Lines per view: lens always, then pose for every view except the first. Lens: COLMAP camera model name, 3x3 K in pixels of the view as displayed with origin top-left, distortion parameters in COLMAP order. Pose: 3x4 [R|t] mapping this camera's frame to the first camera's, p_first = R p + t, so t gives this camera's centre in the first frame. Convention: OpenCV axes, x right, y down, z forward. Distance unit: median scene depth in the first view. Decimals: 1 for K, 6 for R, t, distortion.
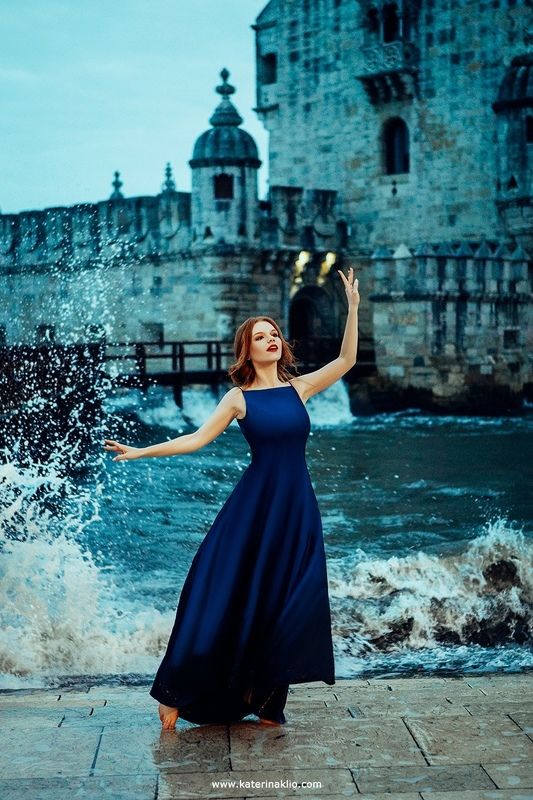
lens RADIAL K [[1471.7, 0, 284.3], [0, 1471.7, 340.7], [0, 0, 1]] dist [0.206905, 0.085009]
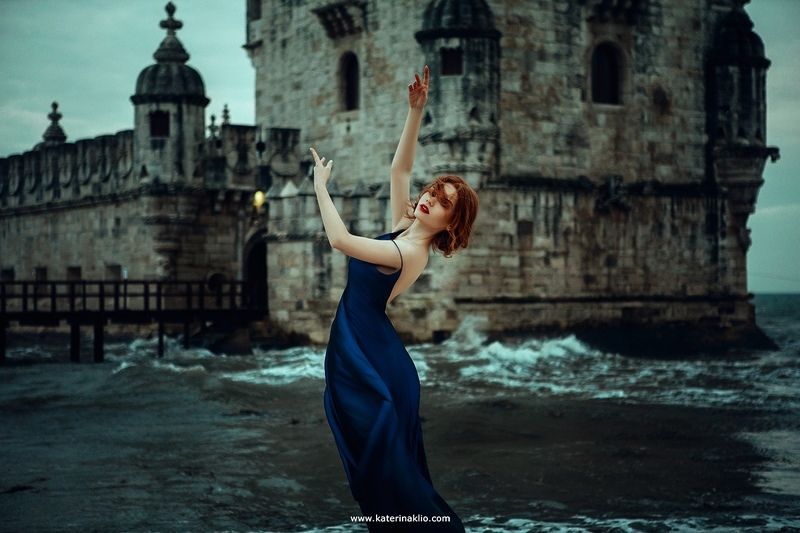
lens RADIAL K [[1471.7, 0, 400.0], [0, 1471.7, 266.5], [0, 0, 1]] dist [0.206905, 0.085009]
pose [[0.989066, 0.006993, -0.147307, 0.253107], [-0.009634, 0.999805, -0.017220, 0.004132], [0.147158, 0.018451, 0.988941, 0.063306]]
